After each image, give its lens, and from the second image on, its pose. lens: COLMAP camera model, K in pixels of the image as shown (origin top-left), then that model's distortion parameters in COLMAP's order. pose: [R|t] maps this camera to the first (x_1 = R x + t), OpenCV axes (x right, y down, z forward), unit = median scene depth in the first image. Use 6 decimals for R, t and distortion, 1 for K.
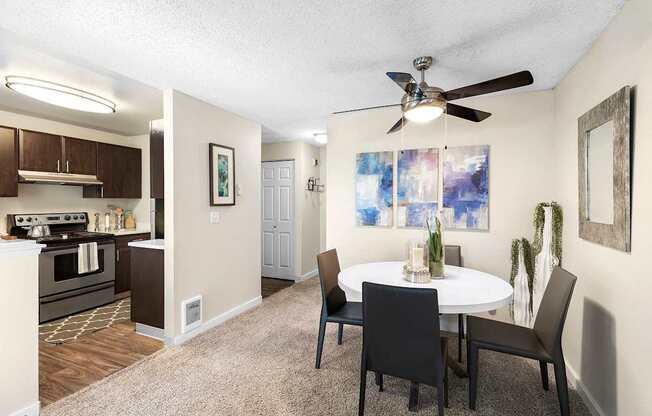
lens RADIAL K [[296.4, 0, 325.9], [0, 296.4, 204.2], [0, 0, 1]] dist [0.004130, 0.000315]
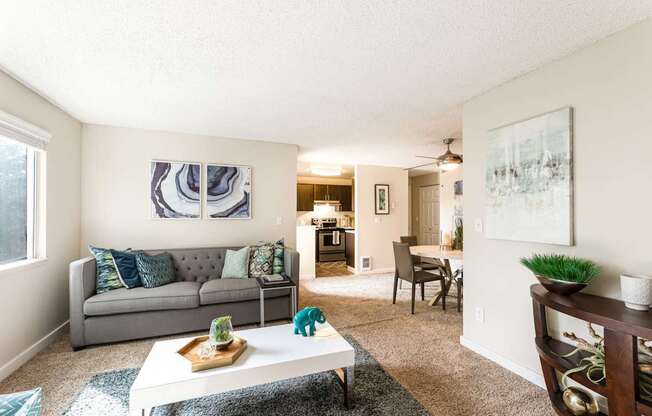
lens RADIAL K [[296.4, 0, 326.7], [0, 296.4, 210.2], [0, 0, 1]] dist [0.004130, 0.000315]
pose [[0.691591, -0.014907, -0.722135, 0.817638], [0.003531, 0.999845, -0.017258, 0.009486], [0.722281, 0.009386, 0.691537, -0.637000]]
